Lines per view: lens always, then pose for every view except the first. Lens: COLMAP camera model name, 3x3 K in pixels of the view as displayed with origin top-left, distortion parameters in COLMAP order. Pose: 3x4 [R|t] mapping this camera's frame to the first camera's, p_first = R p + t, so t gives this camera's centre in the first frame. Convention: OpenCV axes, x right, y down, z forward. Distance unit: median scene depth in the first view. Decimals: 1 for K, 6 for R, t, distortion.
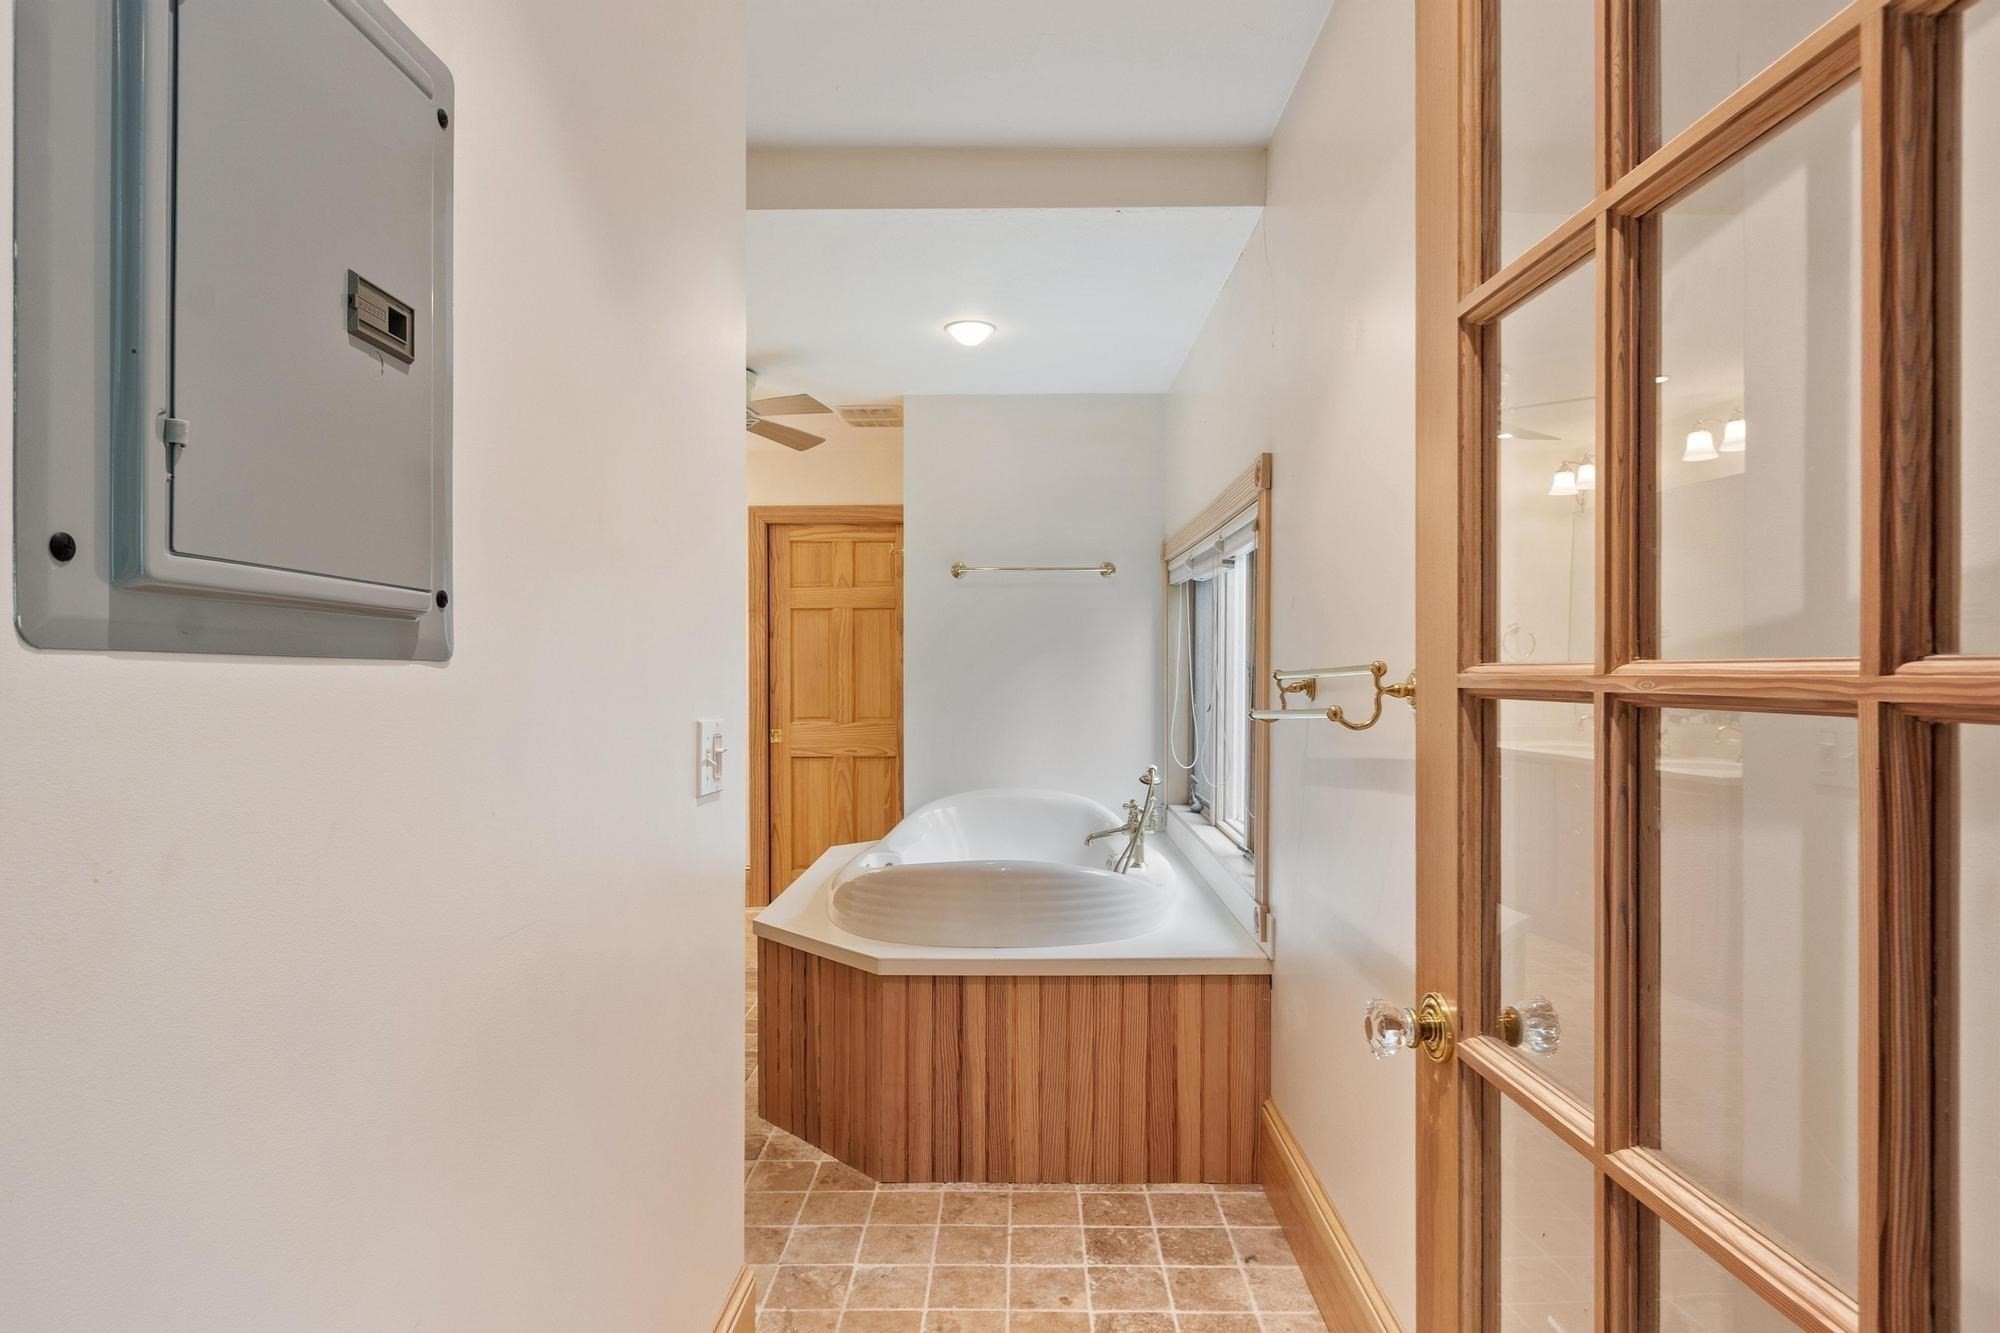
lens RADIAL K [[1143.5, 0, 1000.0], [0, 1143.5, 666.5], [0, 0, 1]] dist [0.001203, -0.000236]
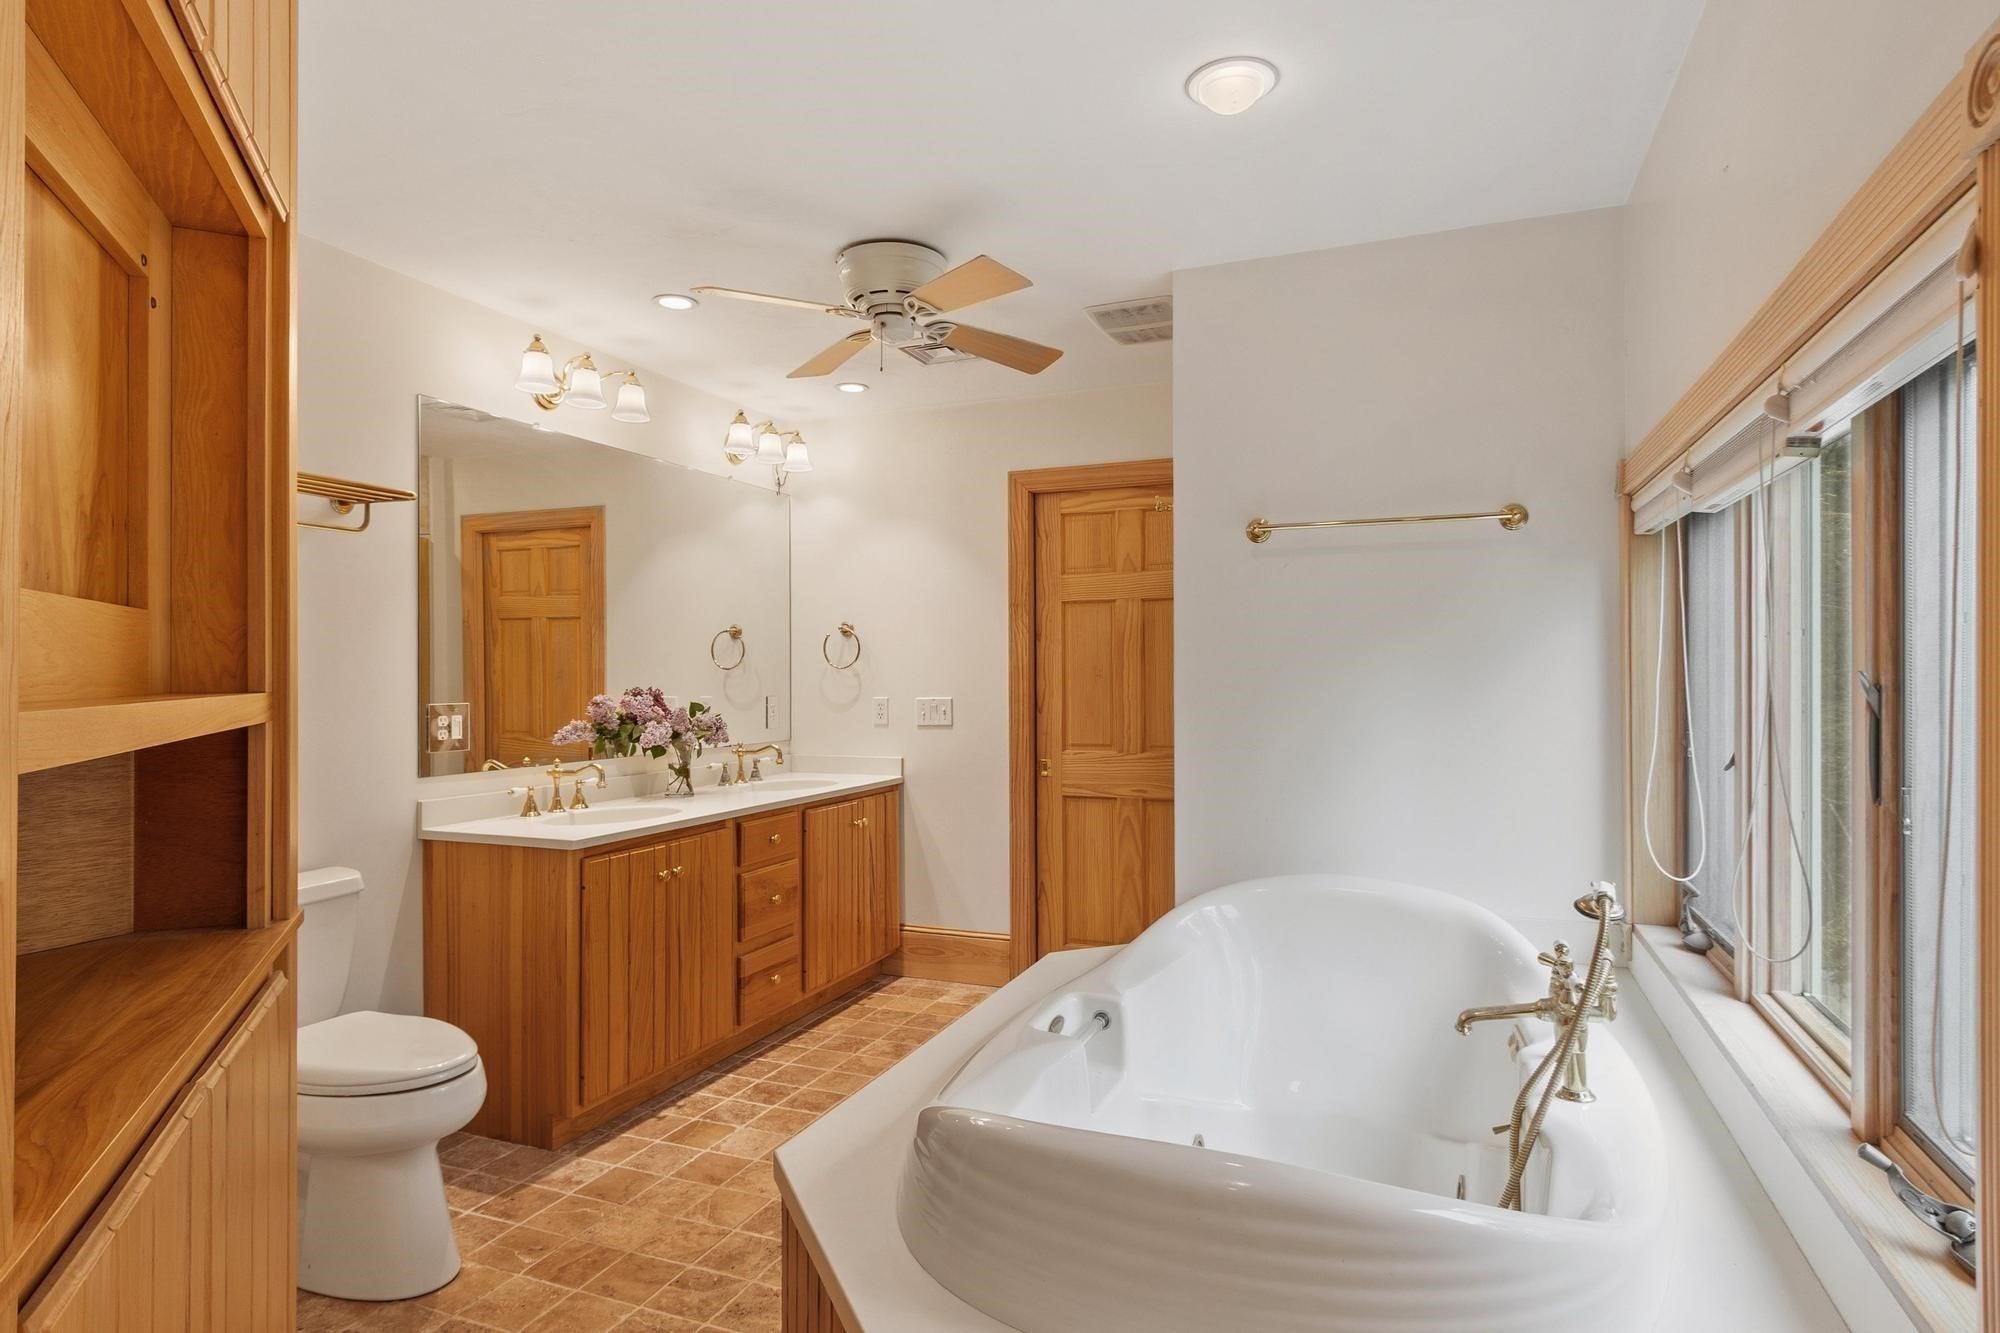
lens RADIAL K [[1092.3, 0, 990.7], [0, 1092.3, 660.7], [0, 0, 1]] dist [0.002848, 0.000744]
pose [[0.931591, -0.005898, -0.363461, 0.046778], [0.001768, 0.999930, -0.011693, -0.003472], [0.363505, 0.010251, 0.931536, 0.371307]]
